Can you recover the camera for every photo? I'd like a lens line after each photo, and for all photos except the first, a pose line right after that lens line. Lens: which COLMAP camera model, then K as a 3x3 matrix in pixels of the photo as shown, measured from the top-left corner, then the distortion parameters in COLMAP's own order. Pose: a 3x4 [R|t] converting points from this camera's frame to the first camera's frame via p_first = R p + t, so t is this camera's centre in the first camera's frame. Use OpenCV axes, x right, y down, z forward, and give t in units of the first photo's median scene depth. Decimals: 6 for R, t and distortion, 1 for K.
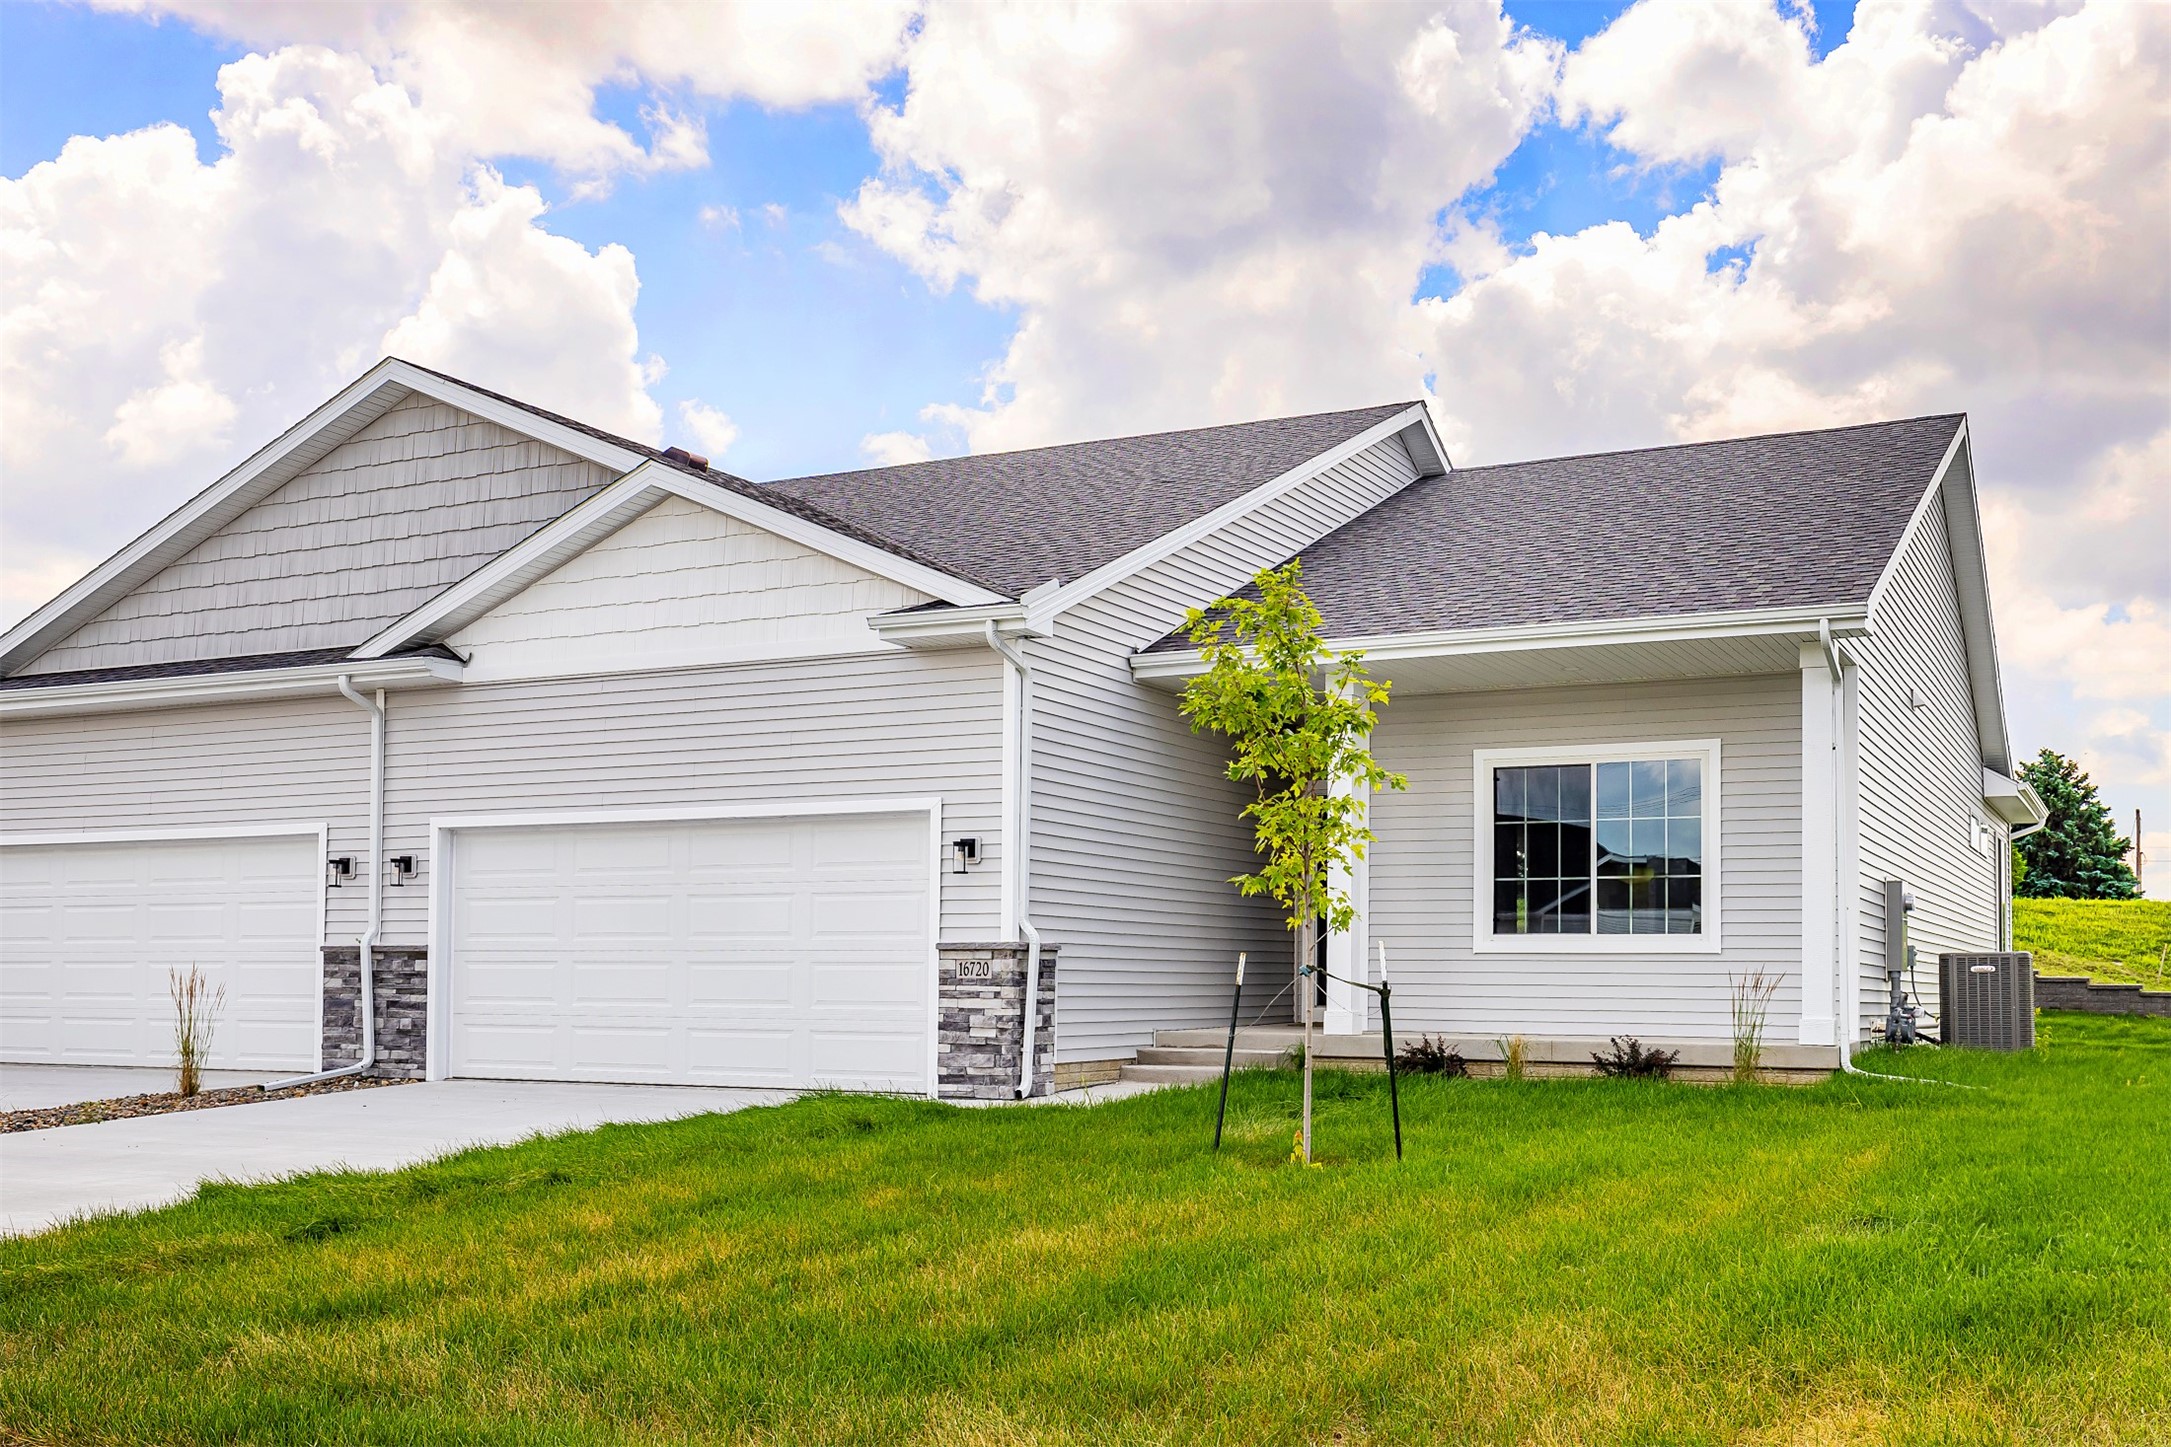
lens RADIAL K [[2185.0, 0, 1085.8], [0, 2185.0, 826.9], [0, 0, 1]] dist [0.010027, 0.004241]
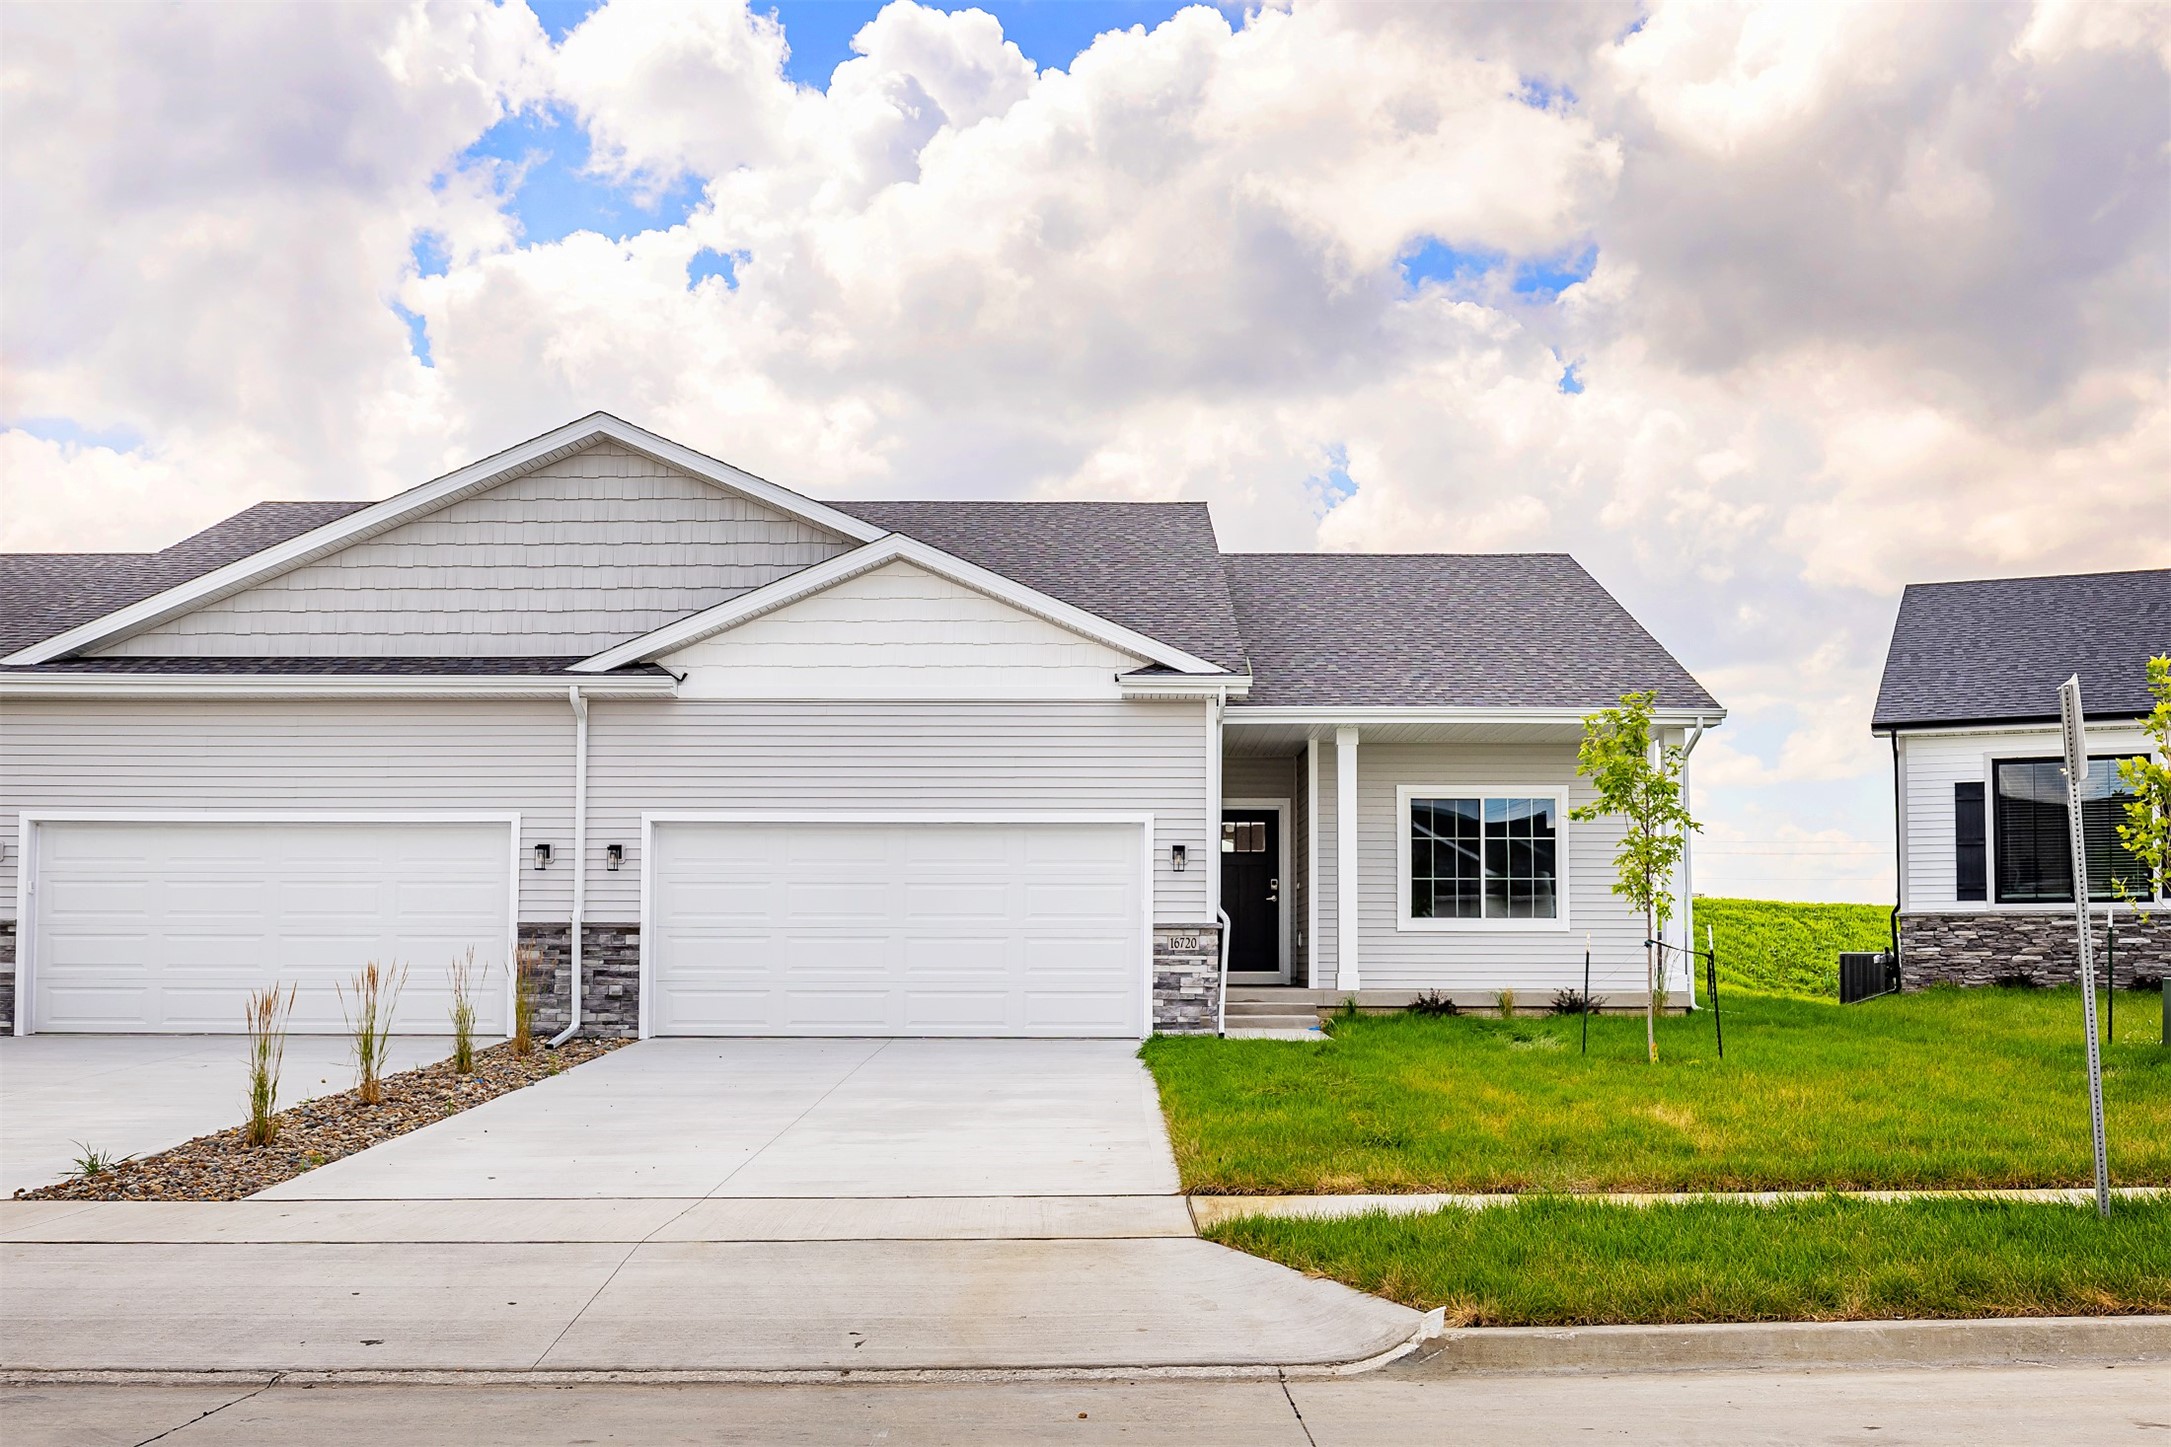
lens RADIAL K [[2165.9, 0, 1085.5], [0, 2165.9, 723.5], [0, 0, 1]] dist [-0.014050, -0.003670]
pose [[0.883820, 0.046645, 0.465495, -0.629513], [-0.030348, 0.998638, -0.042447, -0.009588], [-0.466841, 0.023388, 0.884032, -0.128278]]
